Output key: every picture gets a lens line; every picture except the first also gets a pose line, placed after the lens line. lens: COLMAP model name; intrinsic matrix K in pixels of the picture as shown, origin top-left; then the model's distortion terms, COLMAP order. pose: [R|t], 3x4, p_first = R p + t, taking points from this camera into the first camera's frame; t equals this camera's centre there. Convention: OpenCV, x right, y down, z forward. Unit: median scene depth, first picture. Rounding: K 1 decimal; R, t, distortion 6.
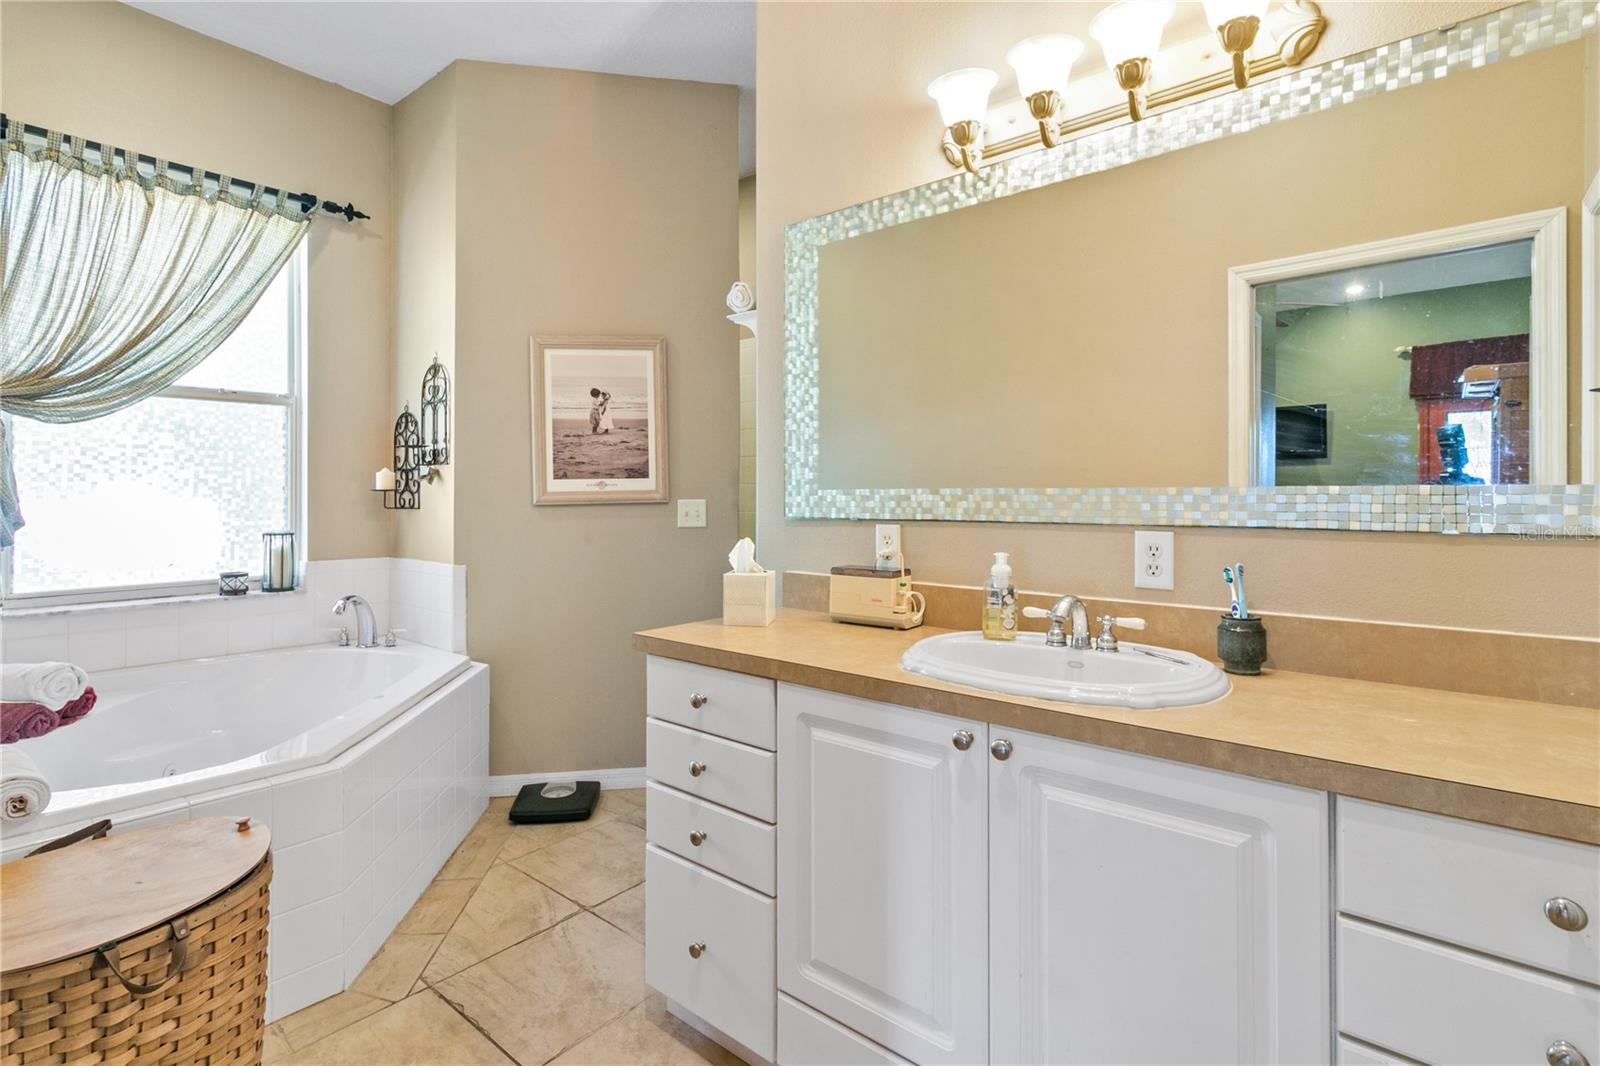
lens RADIAL K [[759.1, 0, 795.3], [0, 759.1, 494.2], [0, 0, 1]] dist [0.004700, 0.000553]
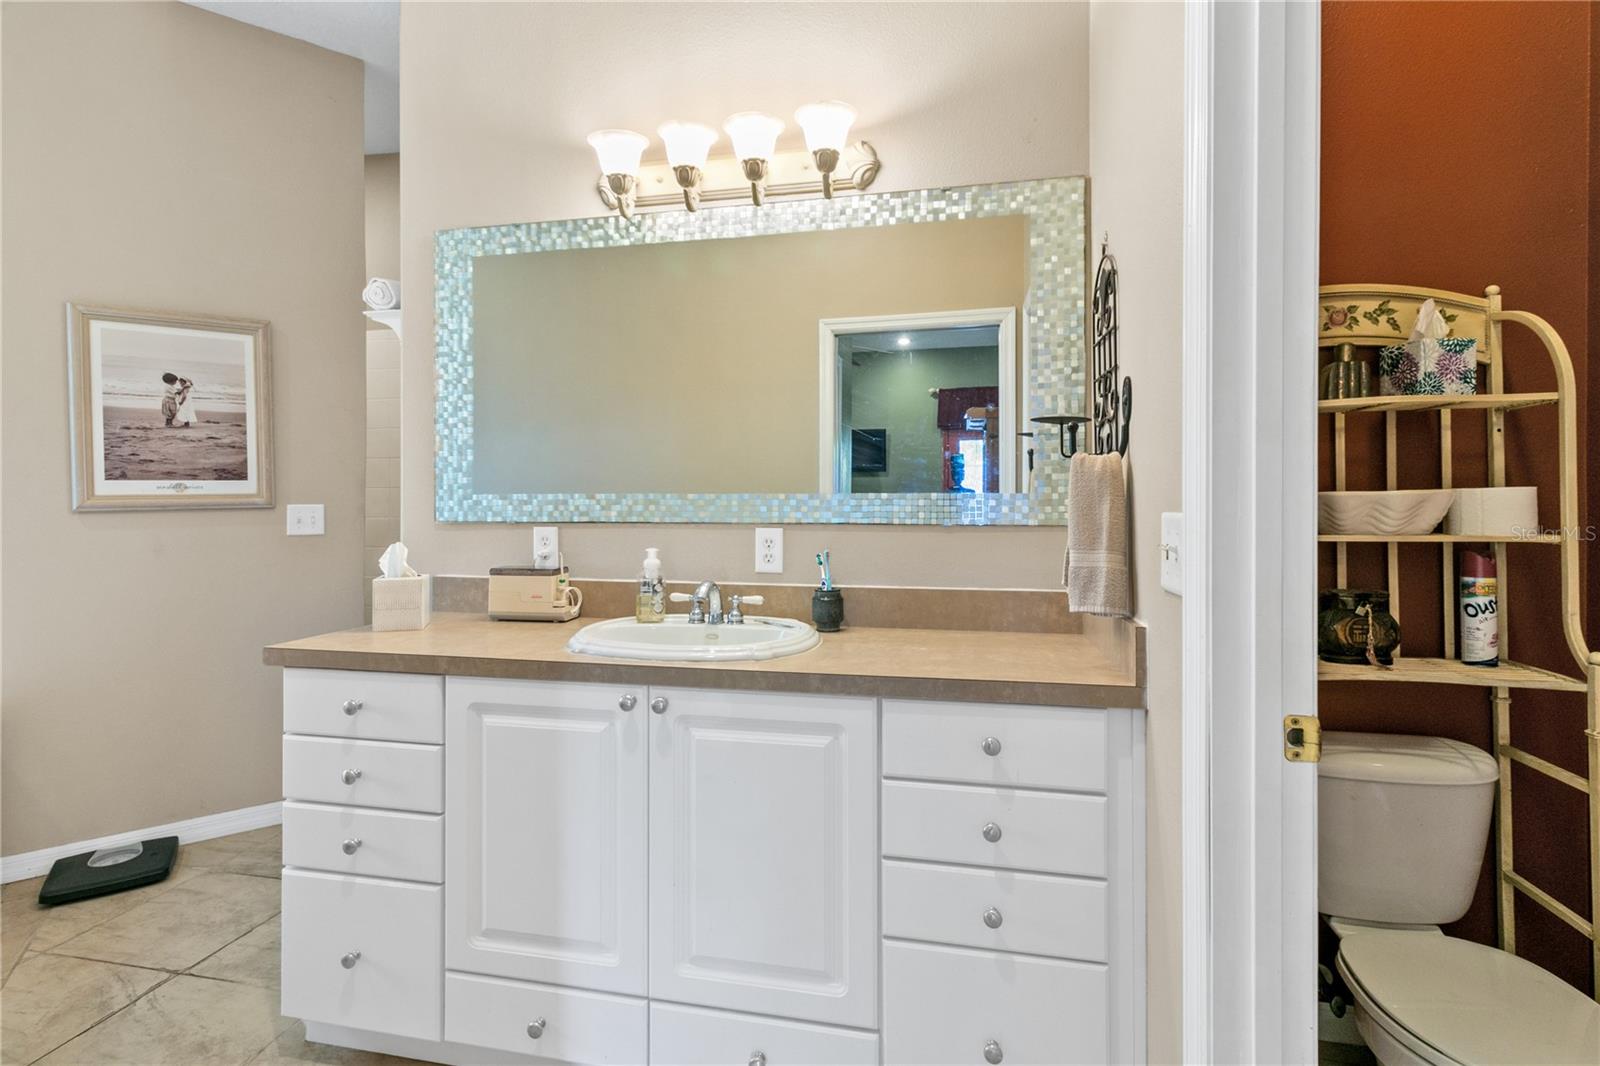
lens RADIAL K [[741.8, 0, 795.3], [0, 741.8, 505.1], [0, 0, 1]] dist [-0.001000, -0.000150]
pose [[0.884072, -0.001597, 0.467348, -0.059944], [-0.001745, 0.999976, 0.006718, 0.001562], [-0.467348, -0.006755, 0.884048, -0.102818]]
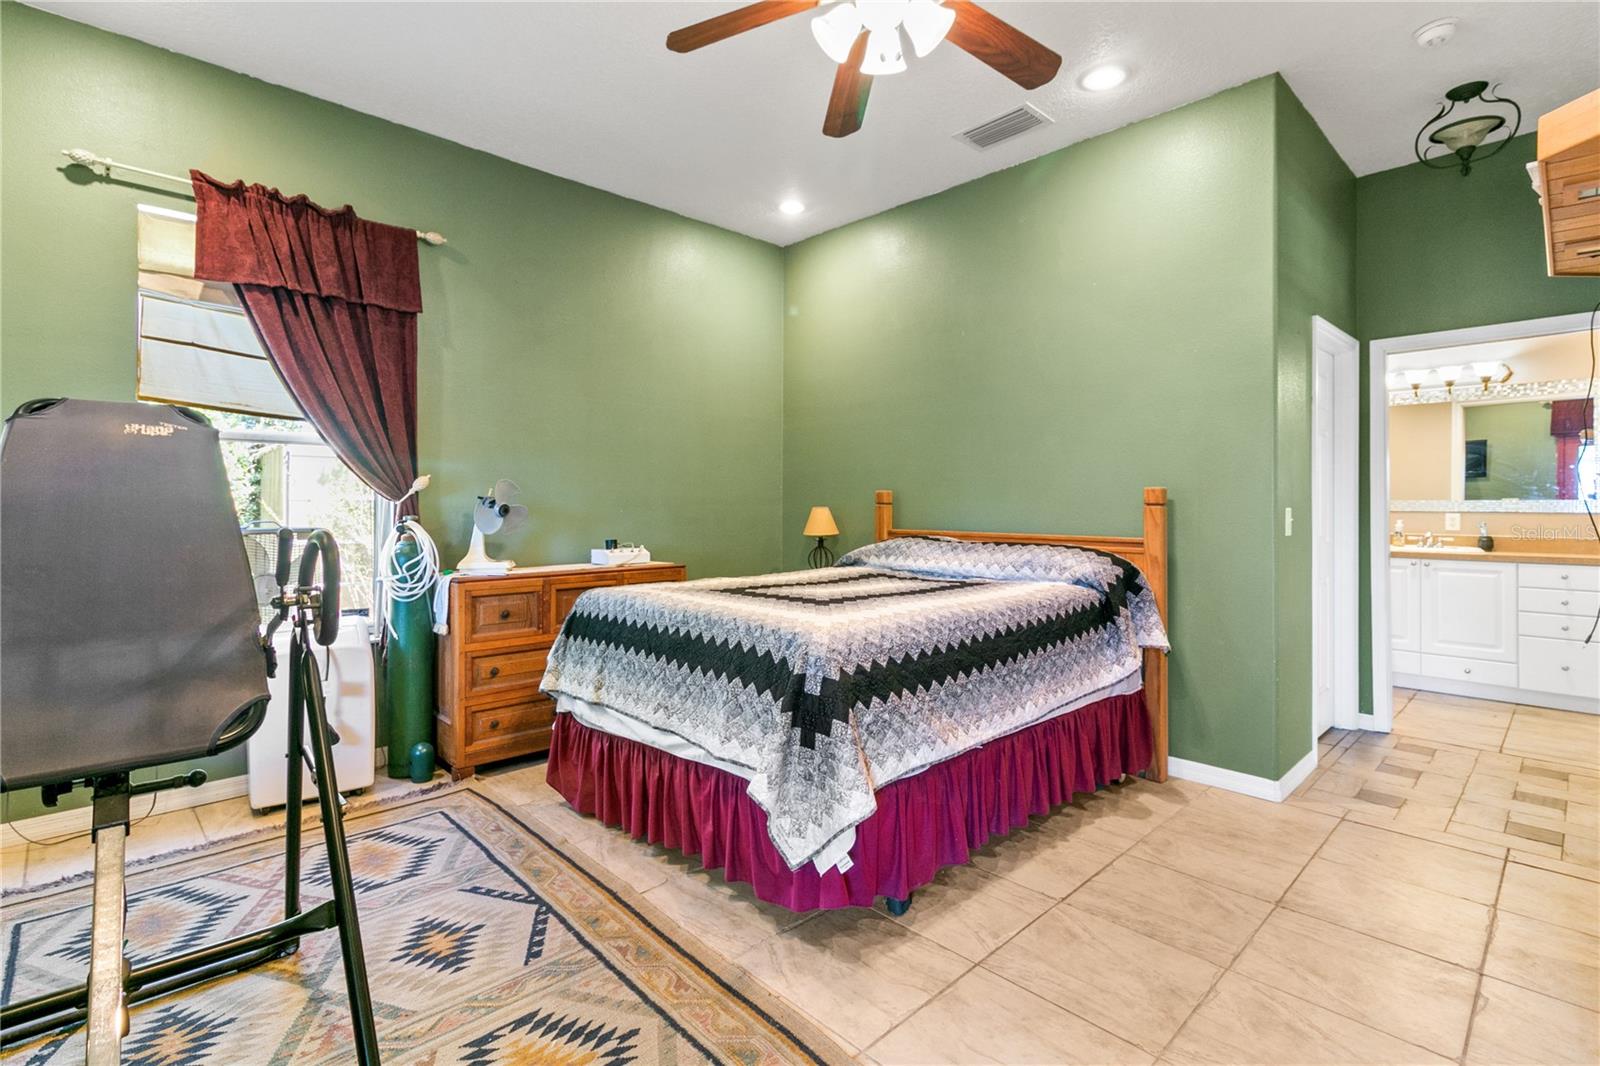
lens RADIAL K [[747.1, 0, 795.4], [0, 747.1, 498.7], [0, 0, 1]] dist [0.002534, 0.000308]
pose [[0.992986, 0.003583, -0.118178, -1.652746], [-0.003789, 0.999992, -0.001525, 0.000401], [0.118172, 0.001962, 0.992991, -2.144986]]
